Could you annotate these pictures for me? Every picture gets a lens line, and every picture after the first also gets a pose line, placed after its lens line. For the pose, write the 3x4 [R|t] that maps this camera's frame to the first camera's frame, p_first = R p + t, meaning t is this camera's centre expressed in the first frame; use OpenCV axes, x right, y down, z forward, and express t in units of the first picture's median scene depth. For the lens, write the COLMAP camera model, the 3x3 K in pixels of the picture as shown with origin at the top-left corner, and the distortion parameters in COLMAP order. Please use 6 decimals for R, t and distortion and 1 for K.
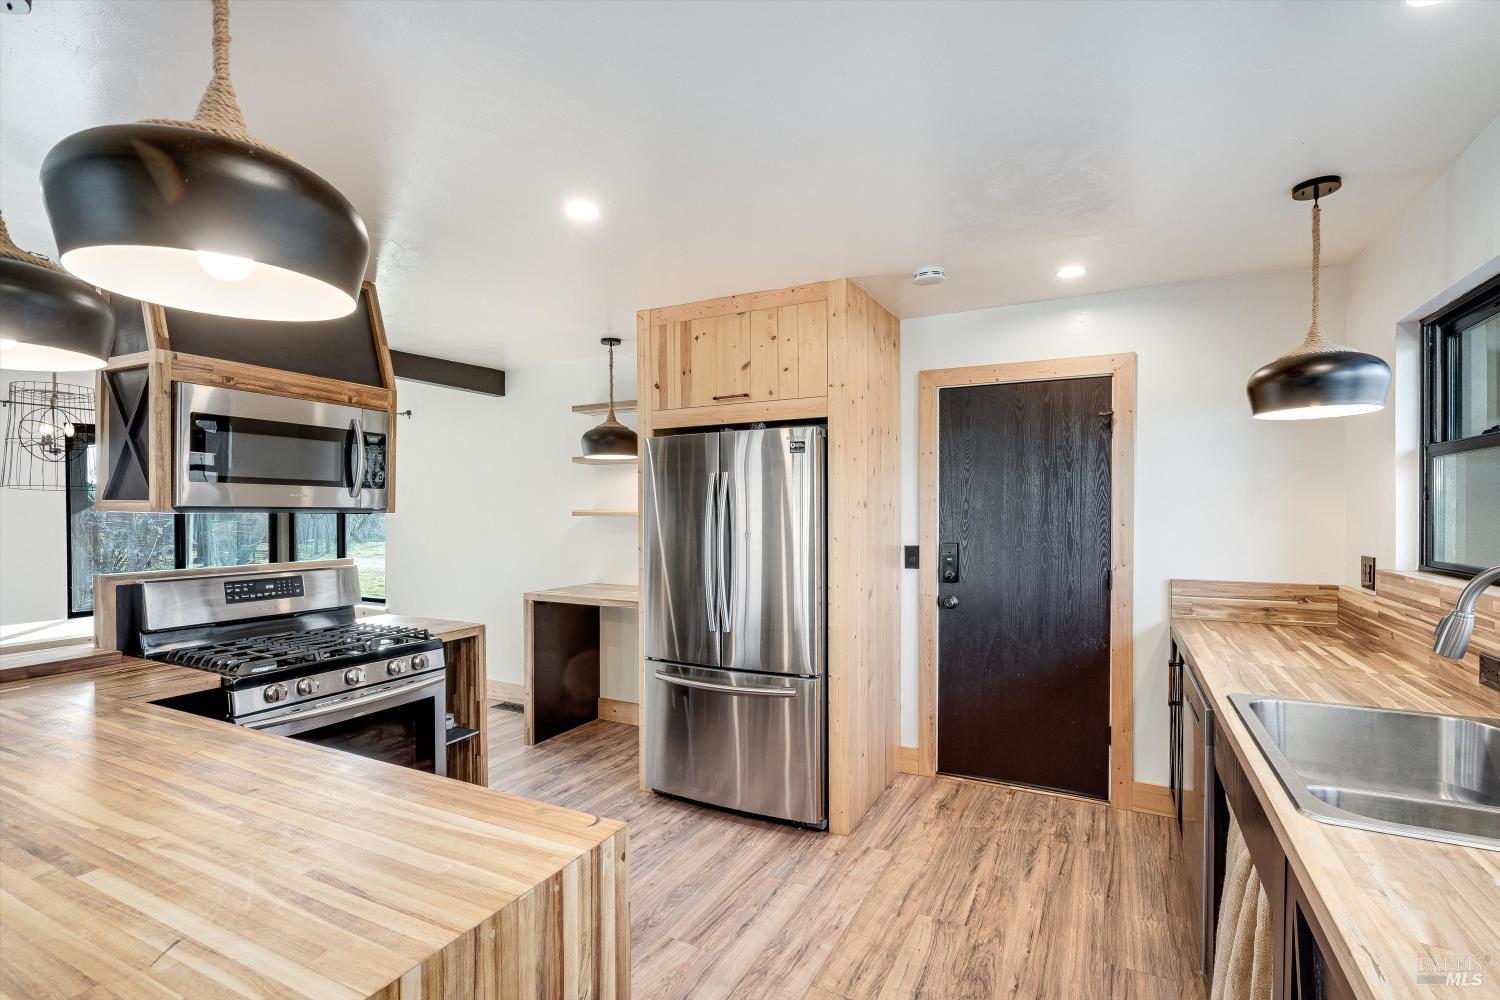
lens RADIAL K [[704.7, 0, 747.1], [0, 704.7, 516.8], [0, 0, 1]] dist [-0.005360, -0.000898]
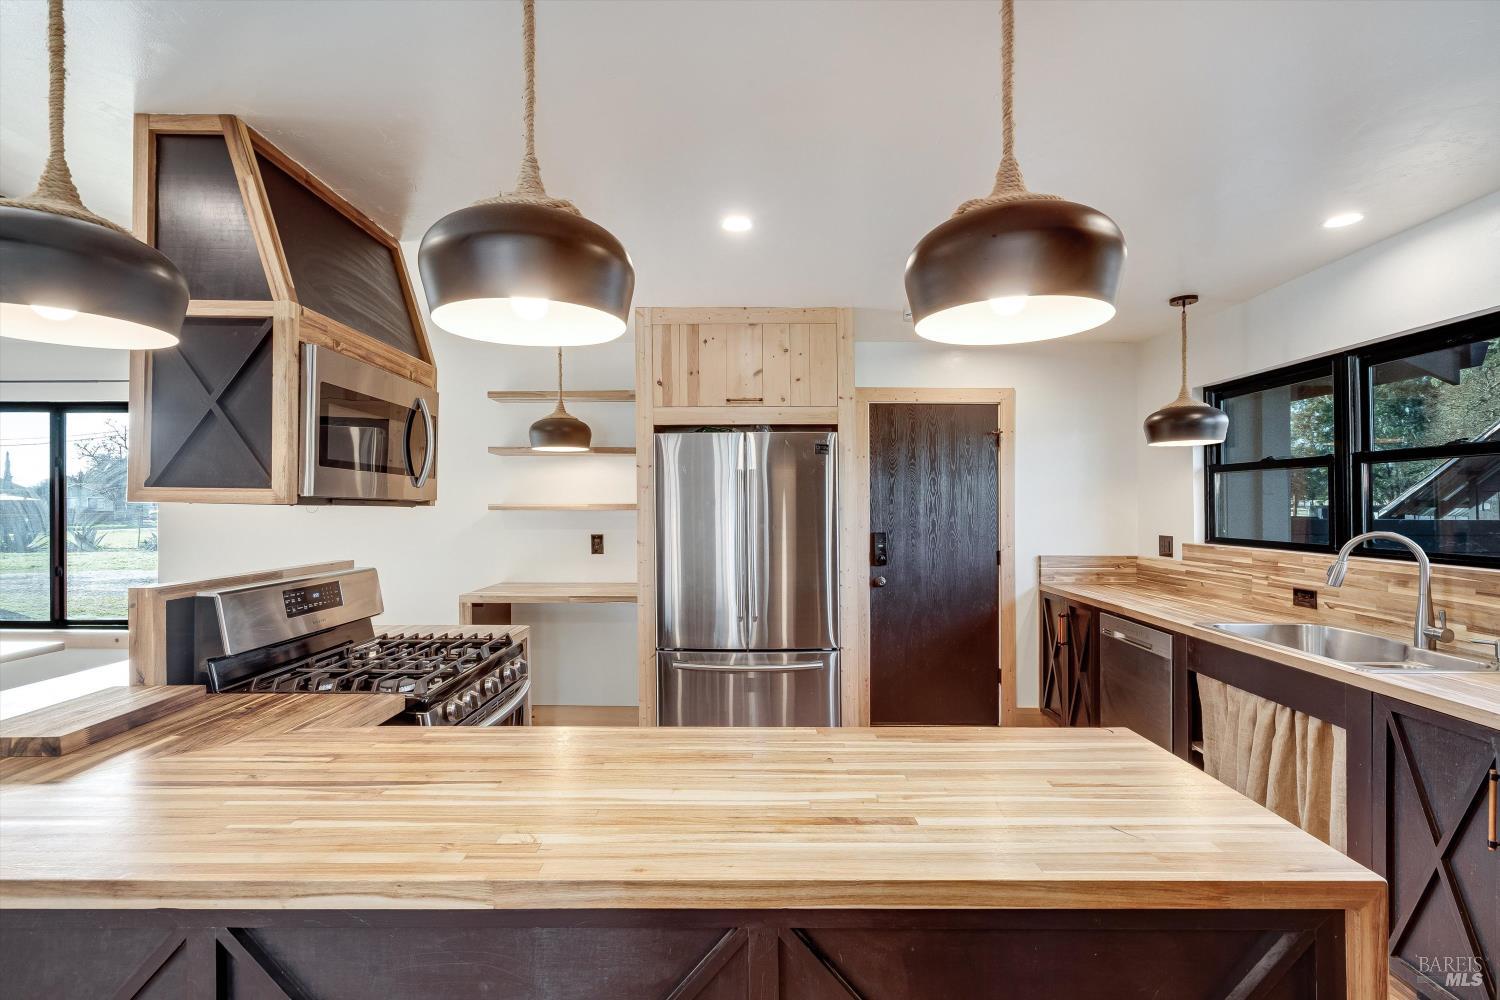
lens RADIAL K [[707.0, 0, 750.0], [0, 707.0, 500.0], [0, 0, 1]] dist [-0.000343, 0.000087]
pose [[0.888982, 0.006535, 0.457895, -0.531580], [0.001380, 0.999855, -0.016951, 0.002704], [-0.457940, 0.015701, 0.888844, 0.030784]]
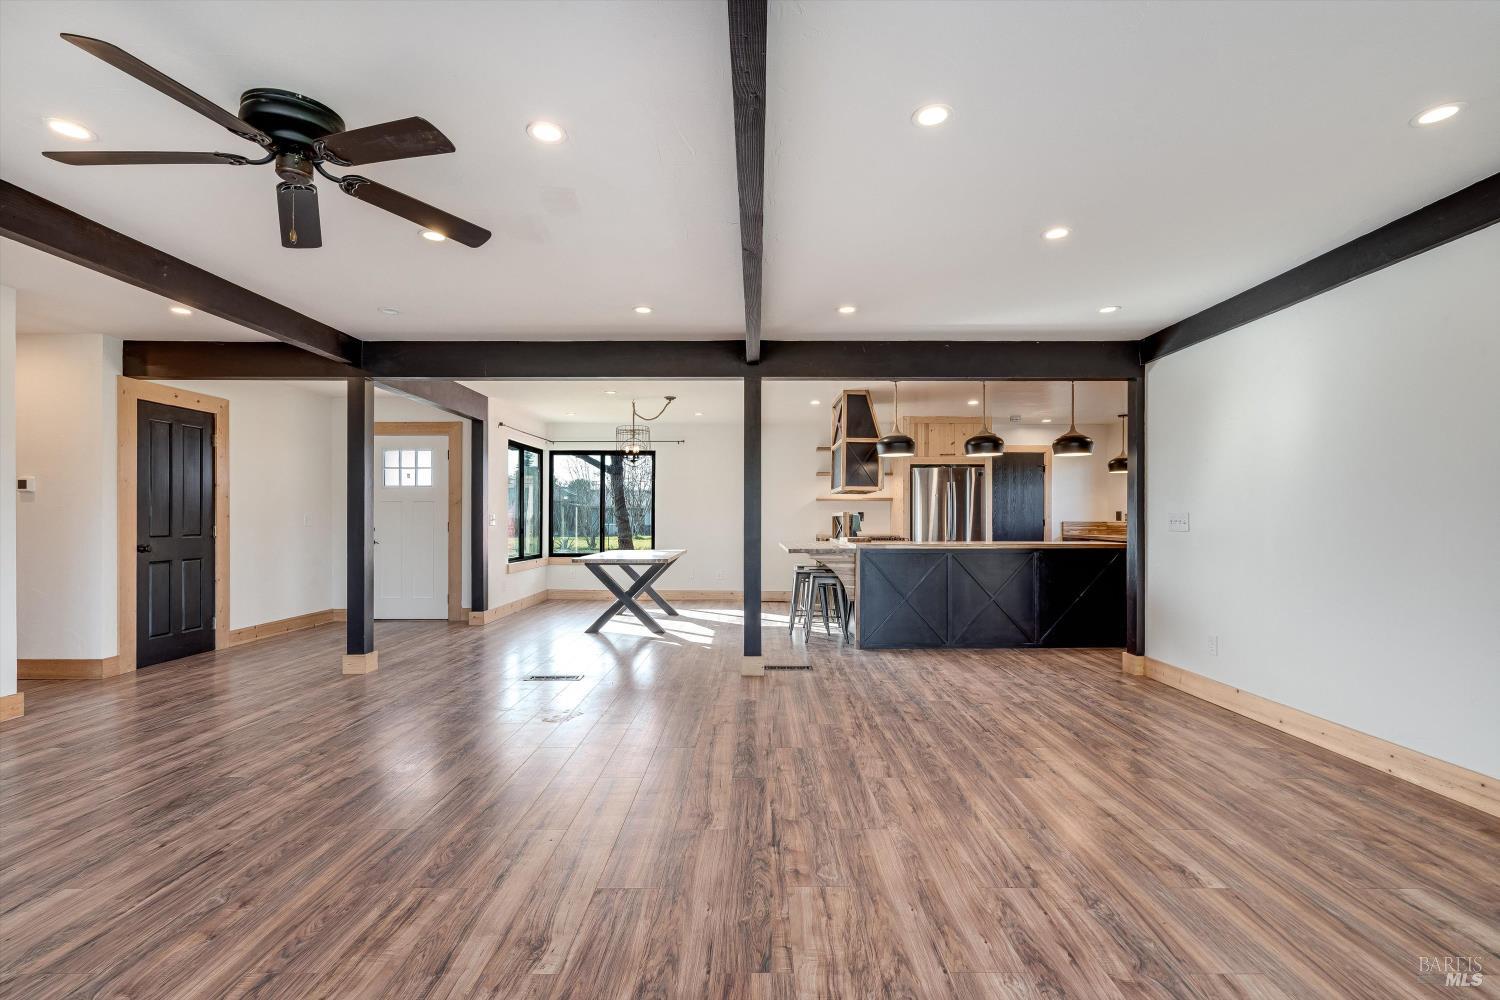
lens RADIAL K [[704.7, 0, 747.1], [0, 704.7, 516.8], [0, 0, 1]] dist [-0.005360, -0.000898]
pose [[0.887481, 0.005395, 0.460813, -1.993434], [0.001019, 0.999906, -0.013669, 0.107814], [-0.460843, 0.012601, 0.887392, -1.057981]]
